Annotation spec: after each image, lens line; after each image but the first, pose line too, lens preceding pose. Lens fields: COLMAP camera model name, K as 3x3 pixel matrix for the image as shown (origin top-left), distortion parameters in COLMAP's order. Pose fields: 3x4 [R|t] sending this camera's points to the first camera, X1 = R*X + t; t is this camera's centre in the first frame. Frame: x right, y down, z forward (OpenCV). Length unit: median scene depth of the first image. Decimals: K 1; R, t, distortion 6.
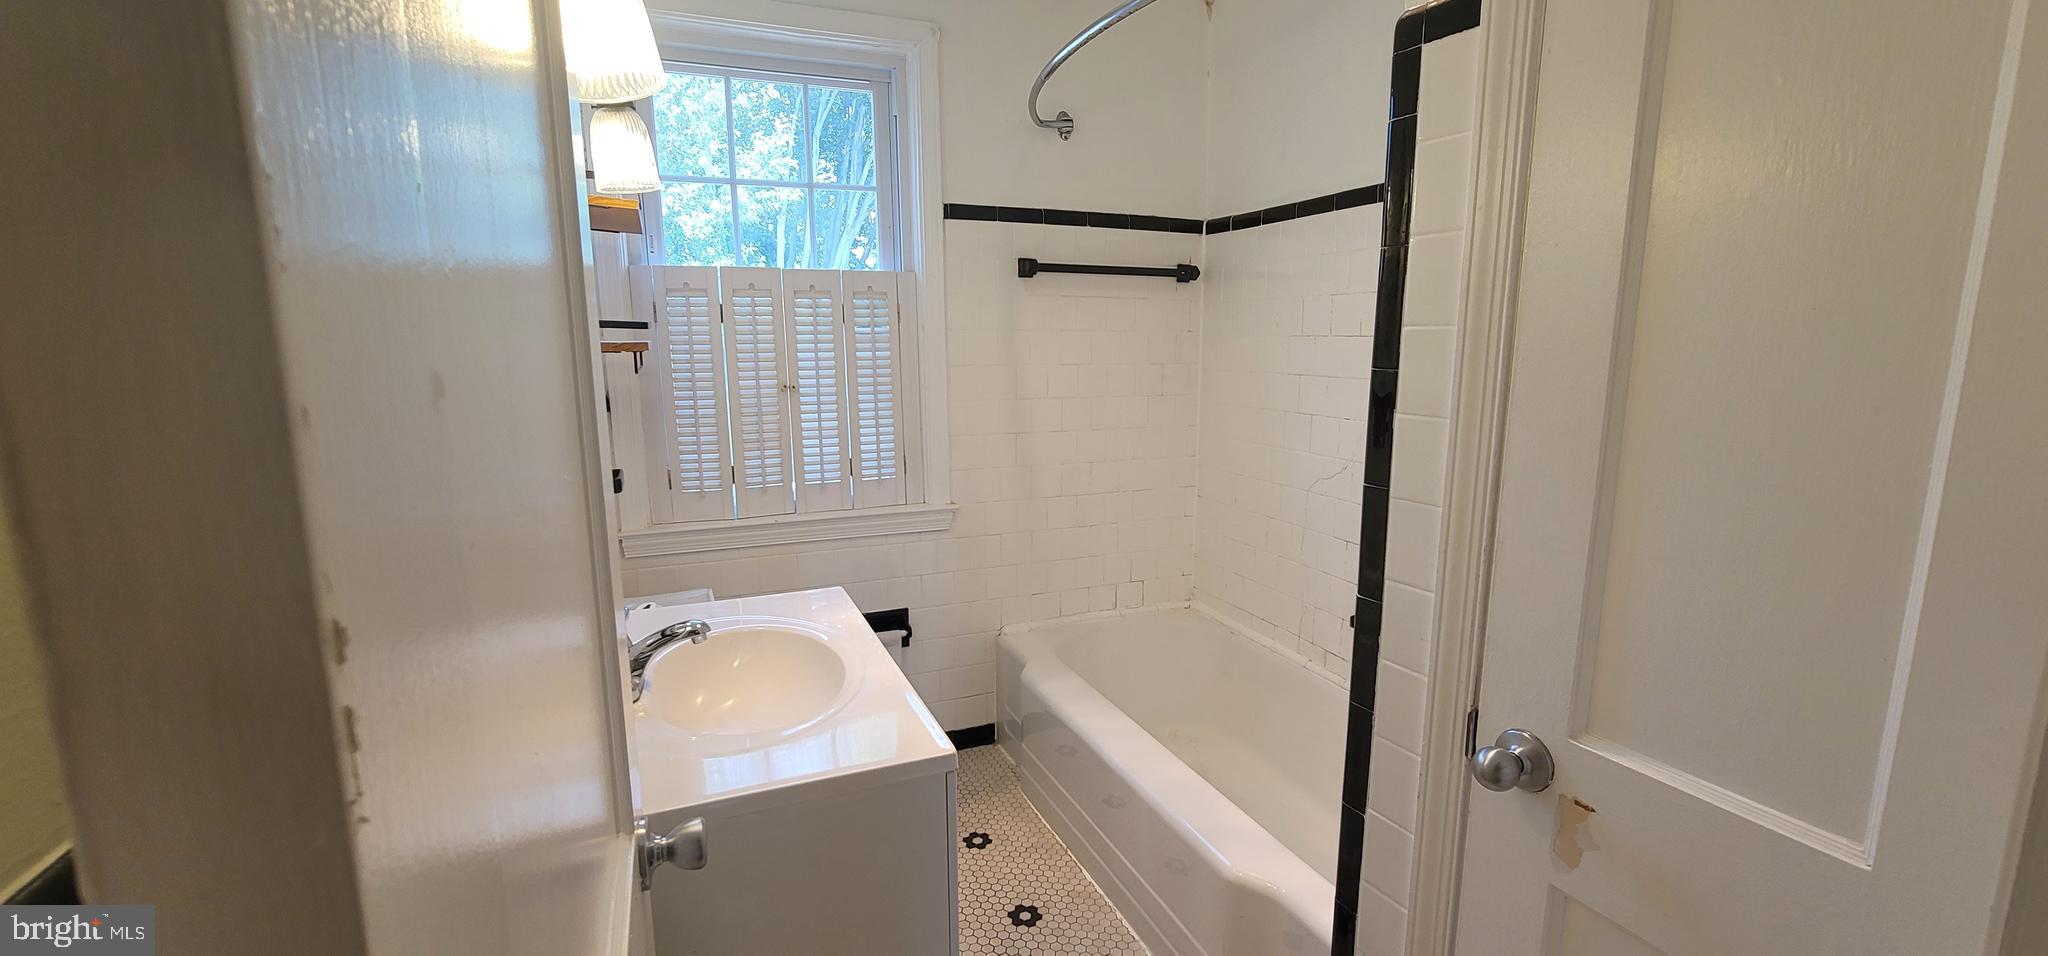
lens RADIAL K [[838.1, 0, 1017.4], [0, 838.1, 475.5], [0, 0, 1]] dist [-0.003710, 0.001659]
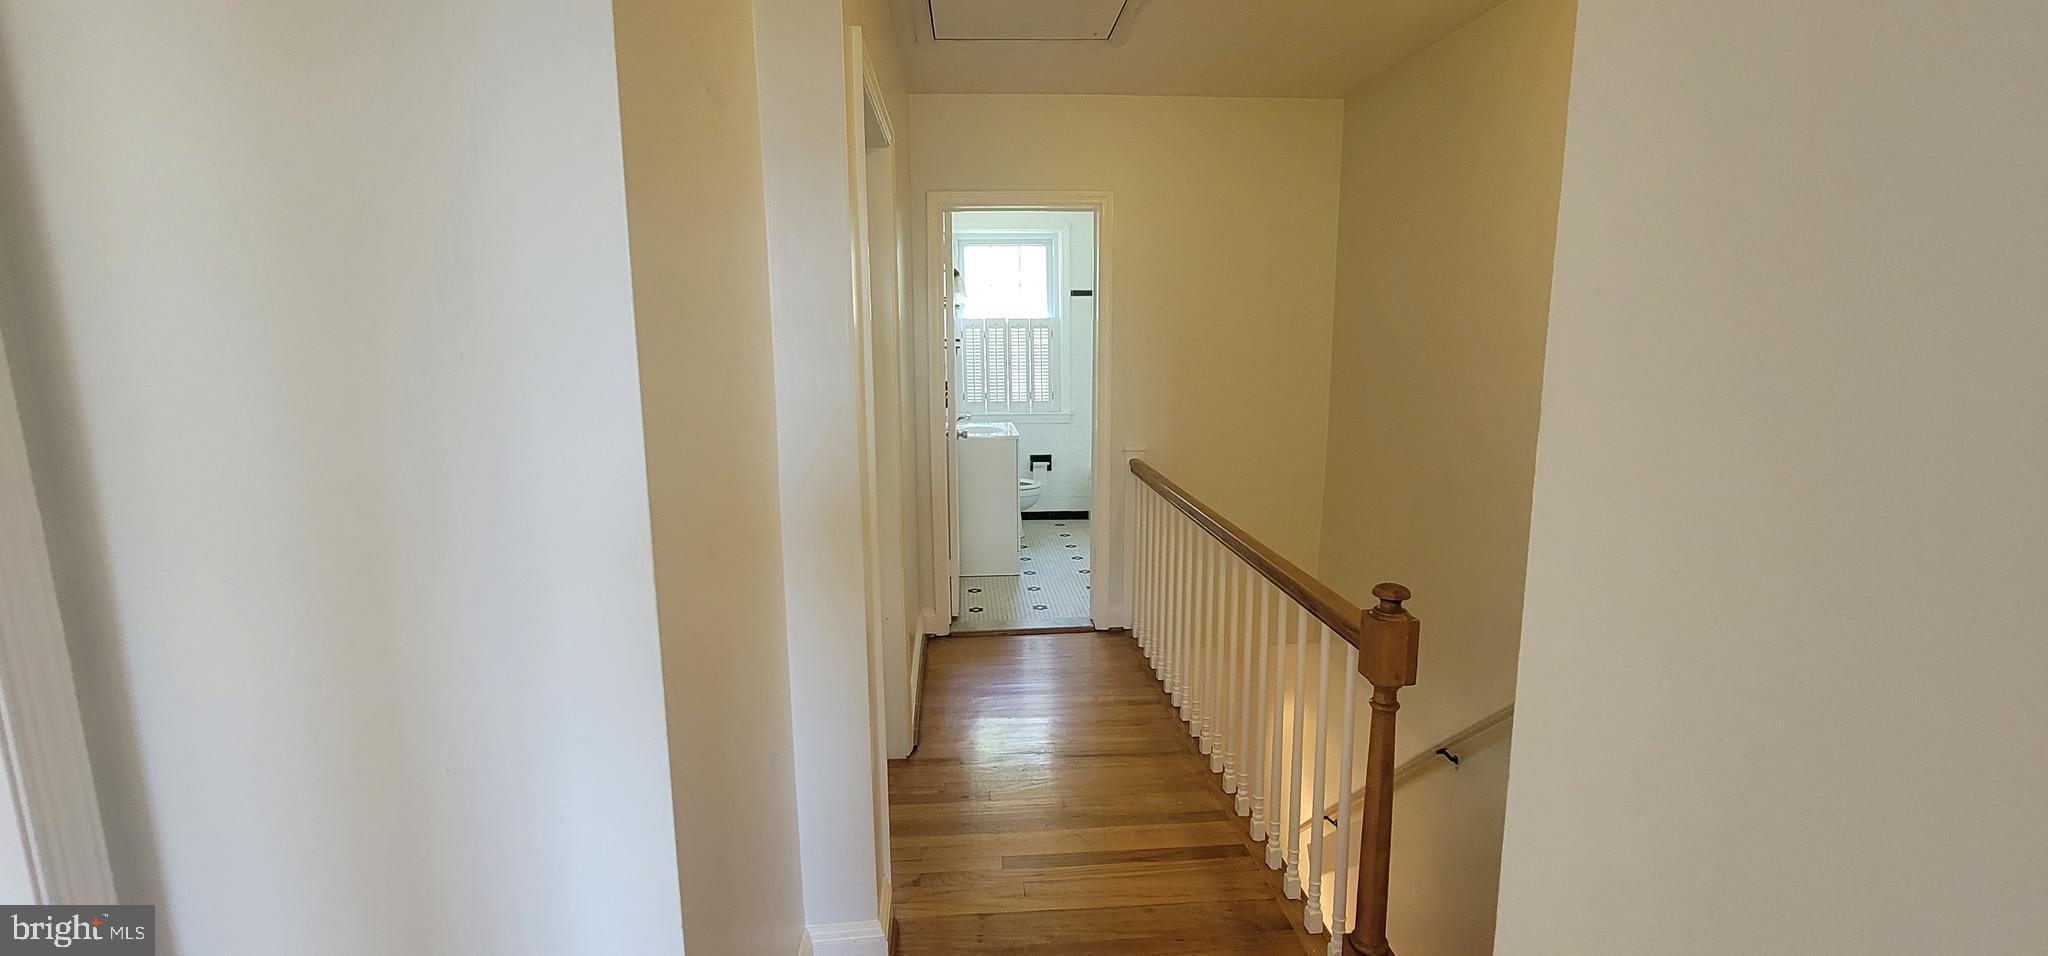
lens RADIAL K [[838.1, 0, 1019.3], [0, 838.1, 476.2], [0, 0, 1]] dist [-0.003710, 0.001659]
pose [[0.946743, 0.050338, -0.318031, 0.594347], [-0.052296, 0.998629, 0.002382, 0.233560], [0.317715, 0.014377, 0.948077, -1.421611]]
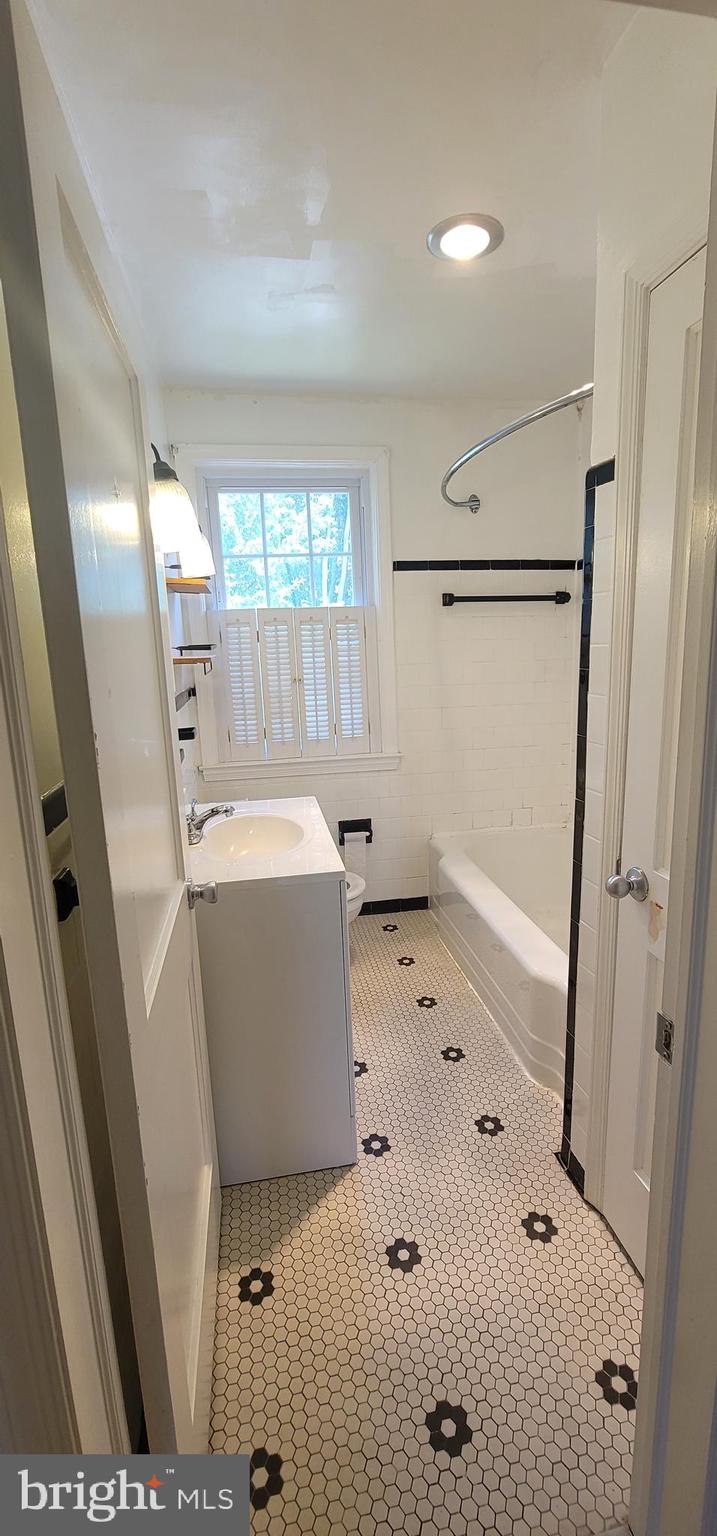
lens RADIAL K [[628.6, 0, 359.3], [0, 628.6, 759.1], [0, 0, 1]] dist [-0.003710, 0.001659]
pose [[0.974967, 0.014785, -0.221858, 0.118289], [-0.008668, 0.999556, 0.028521, 0.013094], [0.222181, -0.025883, 0.974662, -0.173219]]
